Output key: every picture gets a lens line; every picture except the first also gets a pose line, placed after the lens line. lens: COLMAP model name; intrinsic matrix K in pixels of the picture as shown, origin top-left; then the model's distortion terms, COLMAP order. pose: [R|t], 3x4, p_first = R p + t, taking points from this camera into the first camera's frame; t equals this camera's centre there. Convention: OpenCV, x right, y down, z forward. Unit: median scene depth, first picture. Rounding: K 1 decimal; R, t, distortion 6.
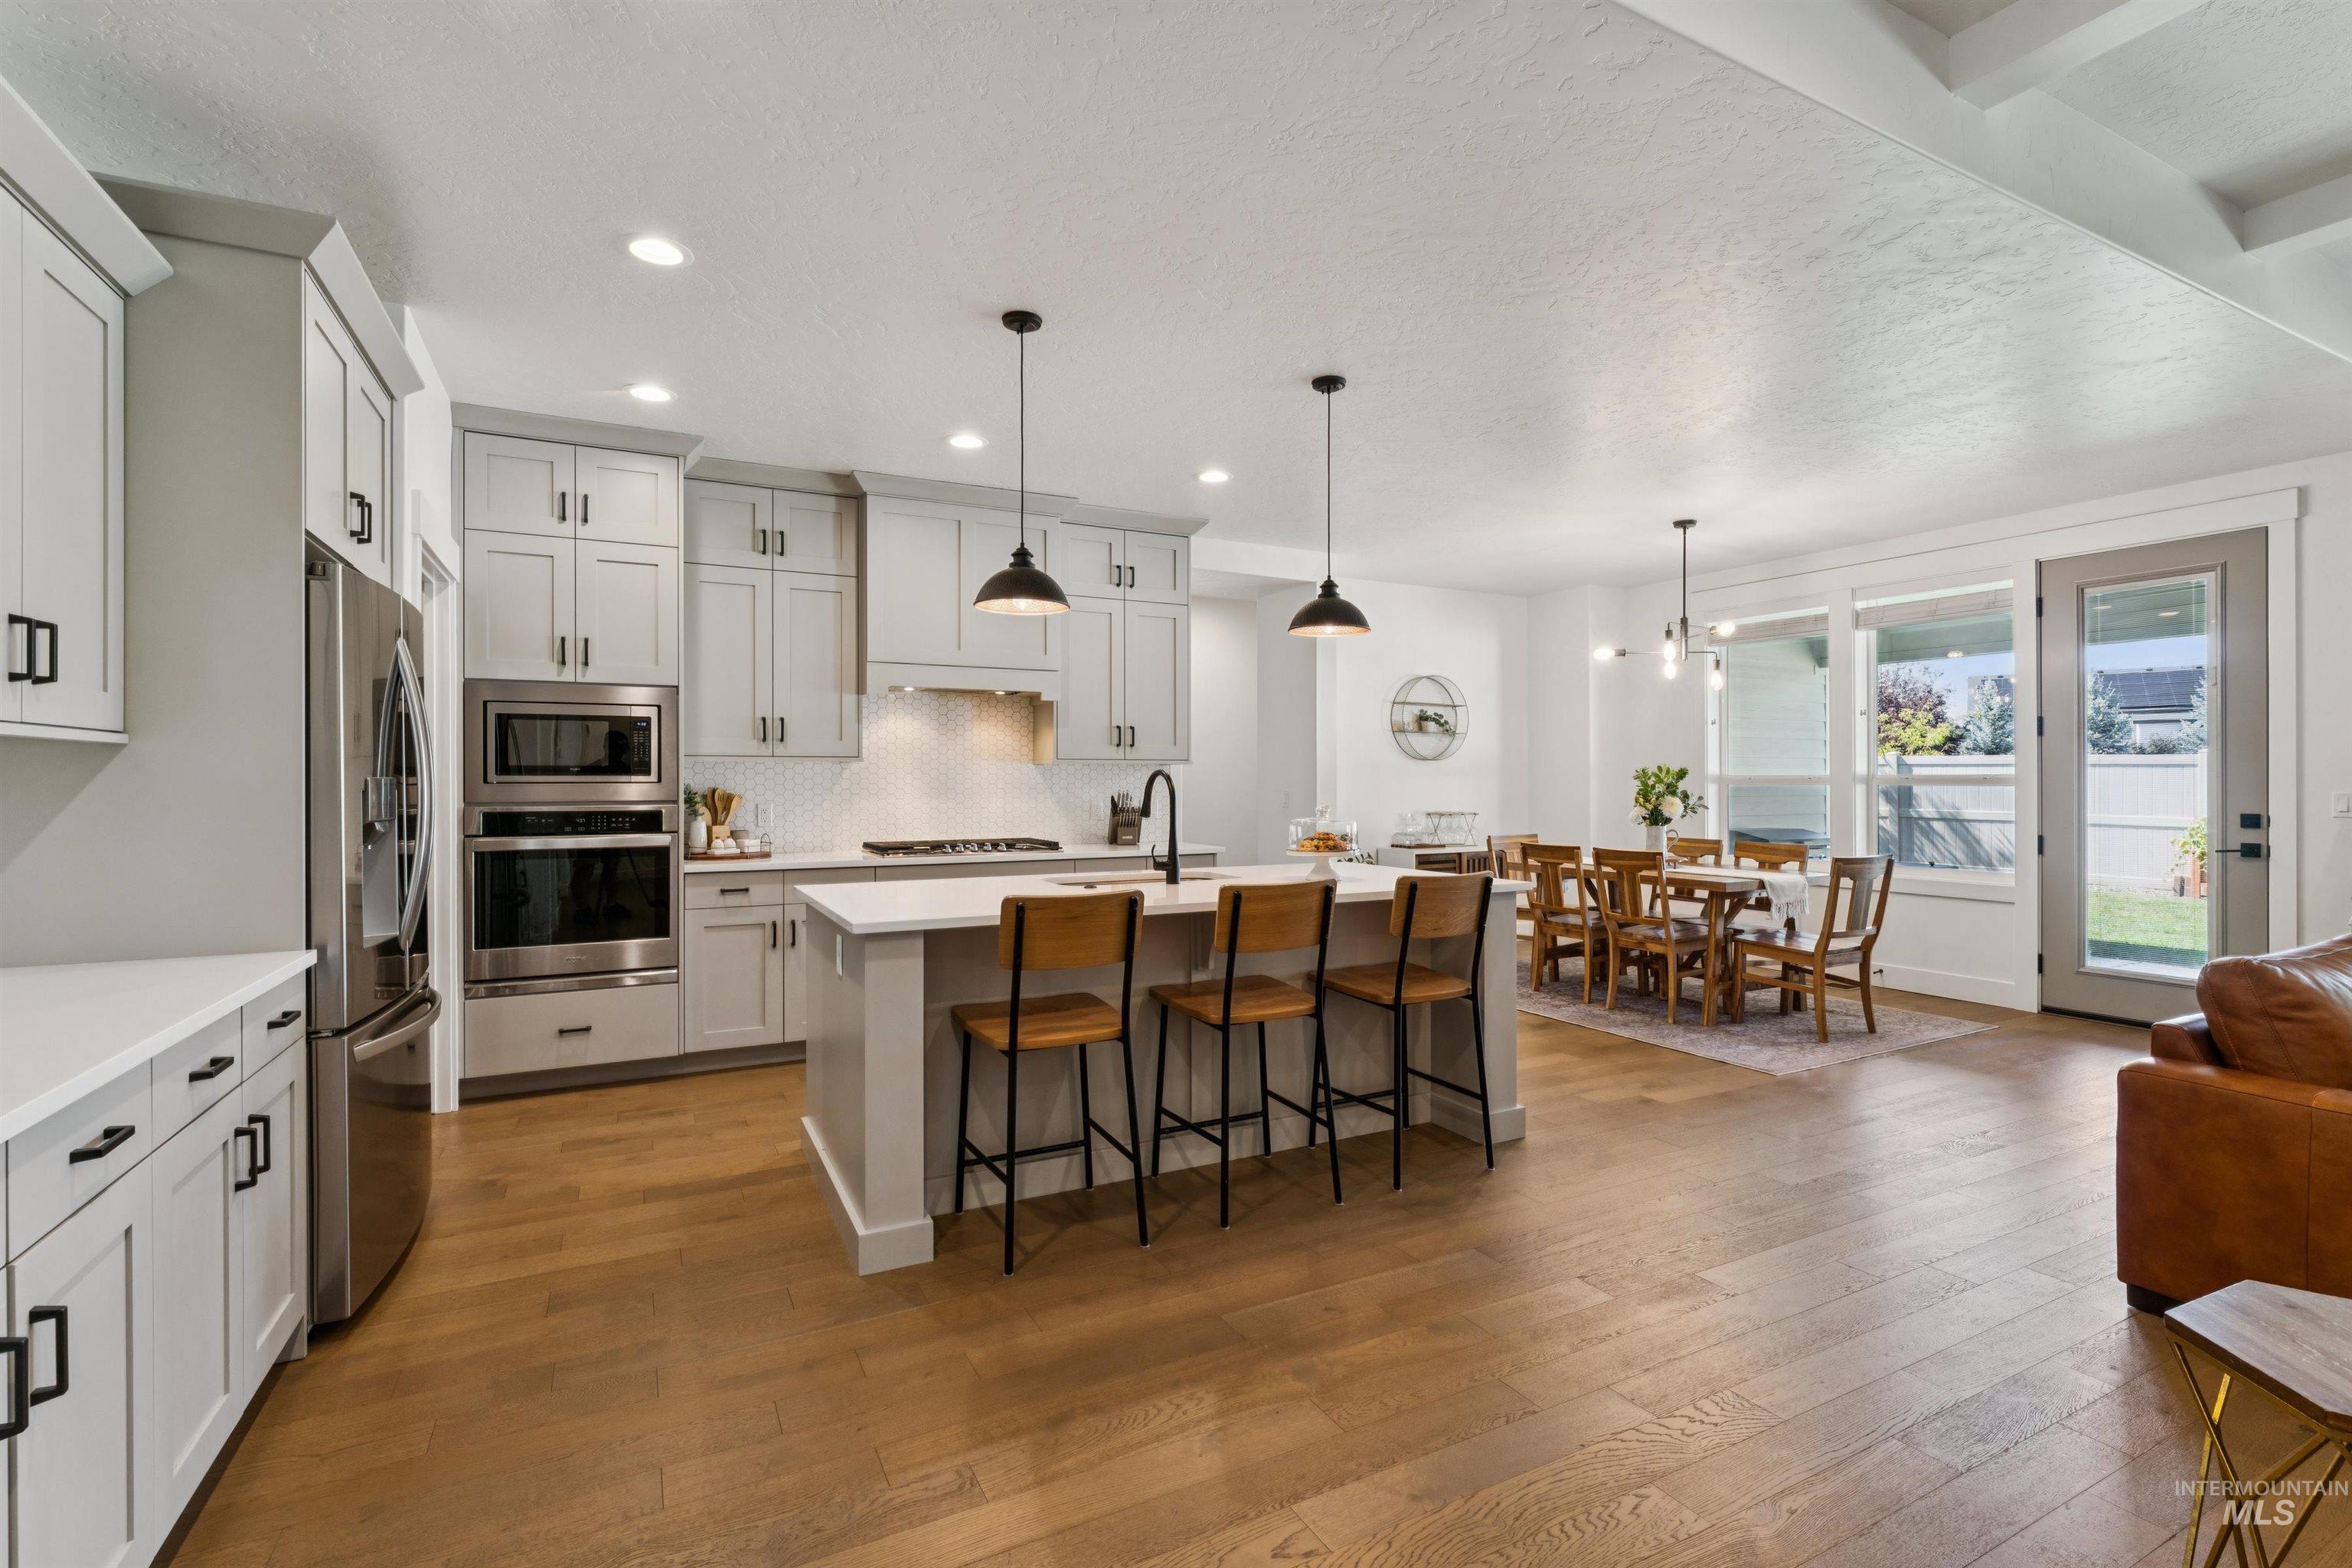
lens RADIAL K [[1060.4, 0, 1178.2], [0, 1060.4, 782.3], [0, 0, 1]] dist [-0.006325, 0.000484]
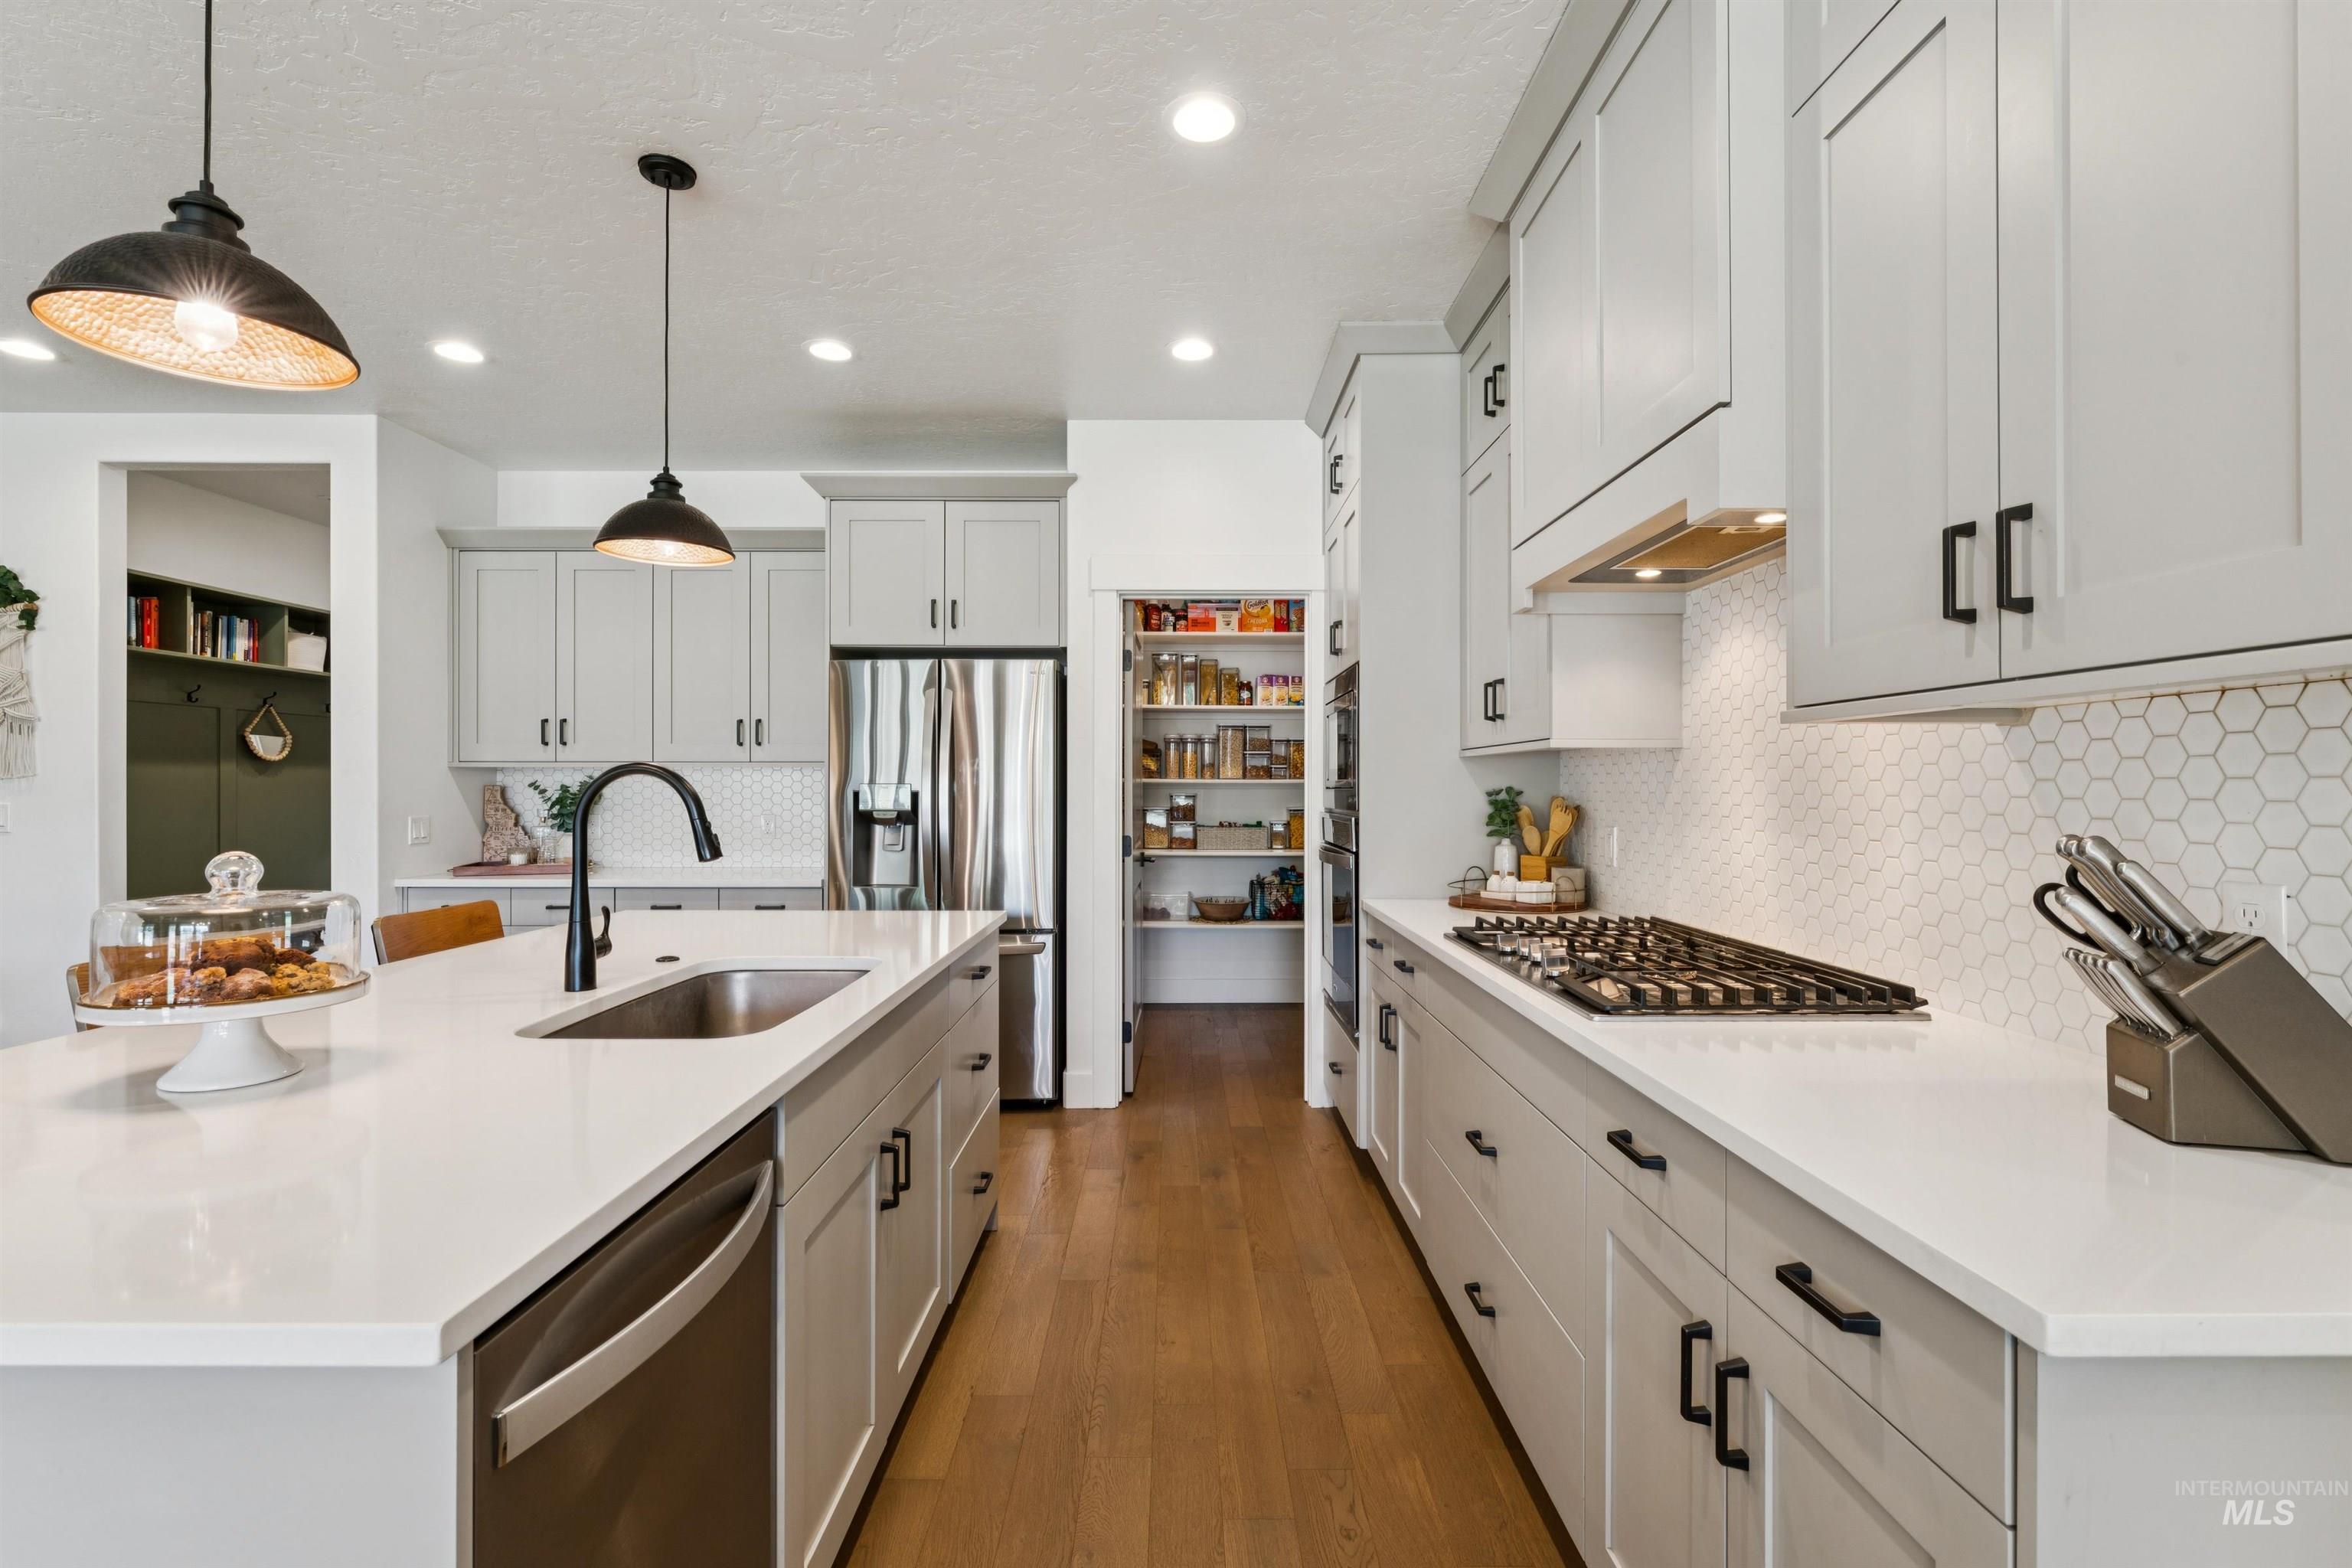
lens RADIAL K [[1050.2, 0, 1180.9], [0, 1050.2, 787.5], [0, 0, 1]] dist [-0.003263, 0.000385]
pose [[-0.453481, 0.000915, -0.891265, 0.221775], [-0.002016, 0.999996, 0.002053, -0.001293], [0.891263, 0.002728, -0.453478, 1.056701]]
